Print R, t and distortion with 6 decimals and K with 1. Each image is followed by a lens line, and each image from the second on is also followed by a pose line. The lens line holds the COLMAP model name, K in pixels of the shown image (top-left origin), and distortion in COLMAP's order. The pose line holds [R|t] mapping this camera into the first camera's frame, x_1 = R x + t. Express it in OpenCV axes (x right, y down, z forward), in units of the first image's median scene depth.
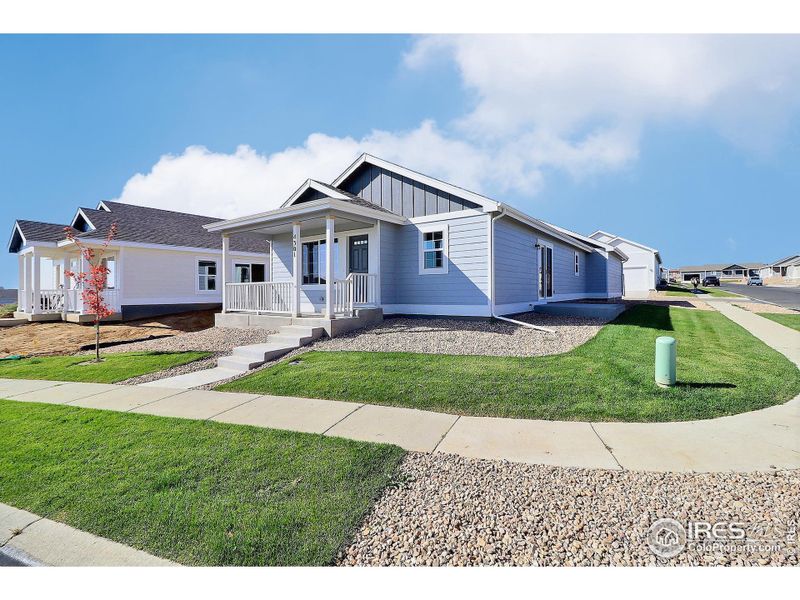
lens RADIAL K [[373.0, 0, 403.1], [0, 373.0, 290.1], [0, 0, 1]] dist [-0.000713, -0.011734]
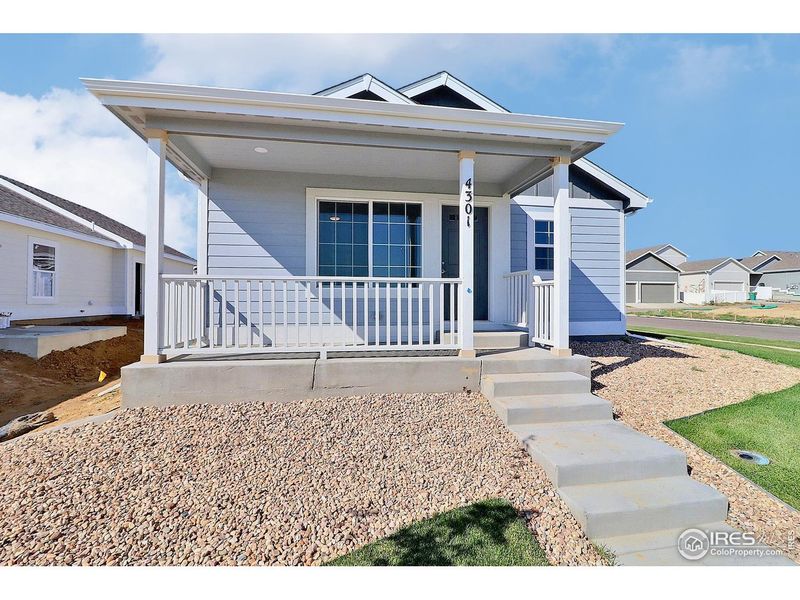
lens RADIAL K [[367.3, 0, 408.0], [0, 367.3, 284.2], [0, 0, 1]] dist [0.000009, -0.010982]
pose [[0.719338, 0.043756, 0.693281, -0.611991], [-0.013742, 0.998715, -0.048775, 0.005892], [-0.694525, 0.025558, 0.719015, 0.682876]]
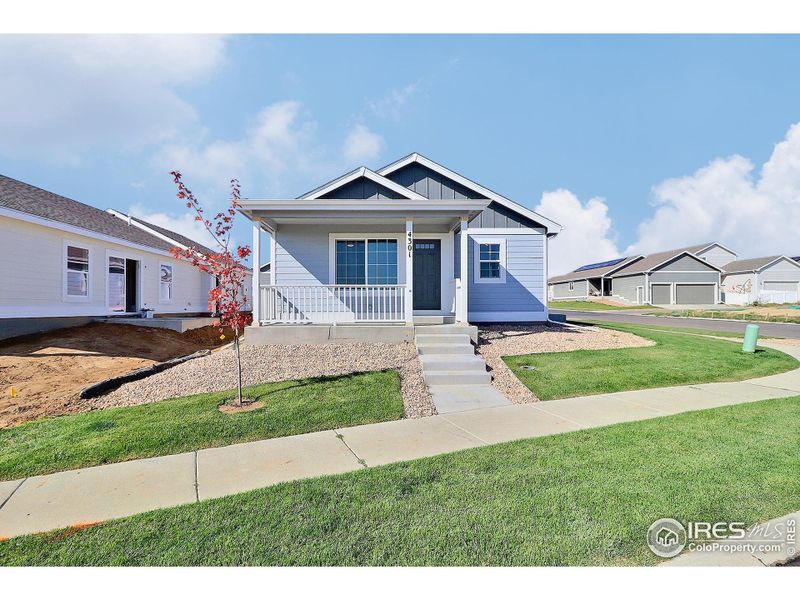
lens RADIAL K [[373.0, 0, 403.1], [0, 373.0, 290.1], [0, 0, 1]] dist [-0.000713, -0.011734]
pose [[0.800719, 0.031632, 0.598205, -0.767161], [-0.007748, 0.999068, -0.042458, 0.024363], [-0.598991, 0.029362, 0.800218, 0.295517]]
